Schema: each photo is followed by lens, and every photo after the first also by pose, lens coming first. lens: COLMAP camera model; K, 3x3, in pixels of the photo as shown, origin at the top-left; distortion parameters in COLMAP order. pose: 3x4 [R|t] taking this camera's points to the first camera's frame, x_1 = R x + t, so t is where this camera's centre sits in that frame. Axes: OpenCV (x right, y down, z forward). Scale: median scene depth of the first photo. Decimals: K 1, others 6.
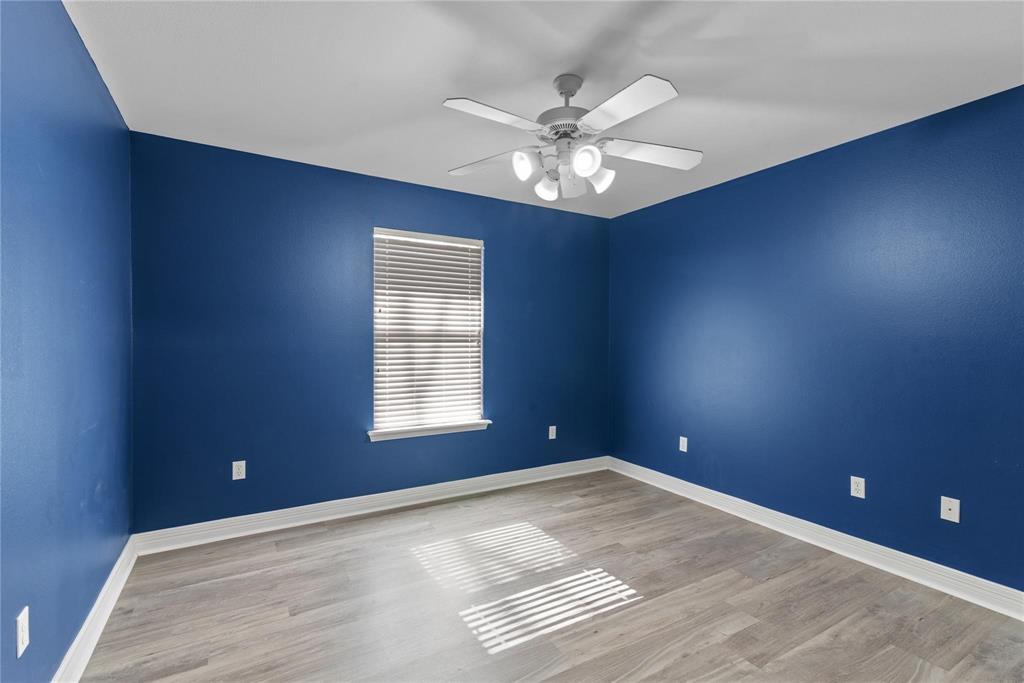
lens RADIAL K [[463.8, 0, 512.3], [0, 463.8, 340.9], [0, 0, 1]] dist [0.021965, -0.003080]
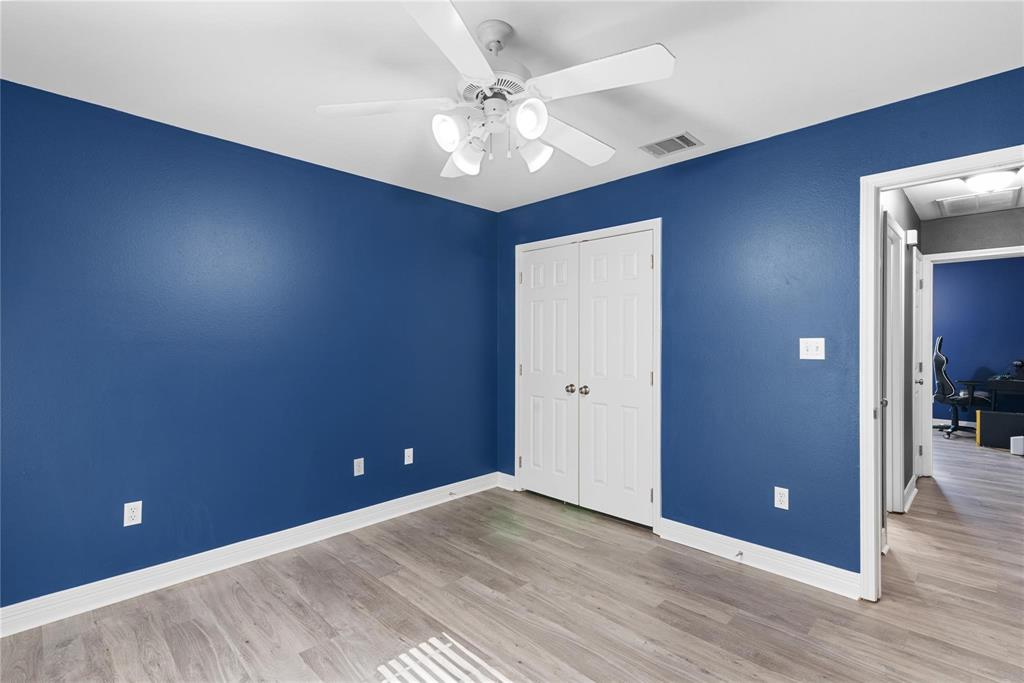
lens RADIAL K [[463.8, 0, 544.3], [0, 463.8, 337.7], [0, 0, 1]] dist [0.021965, -0.003080]
pose [[-0.281186, -0.000722, 0.959653, -0.569058], [0.003665, 0.999992, 0.001826, -0.014223], [-0.959646, 0.004030, -0.281181, 0.959257]]
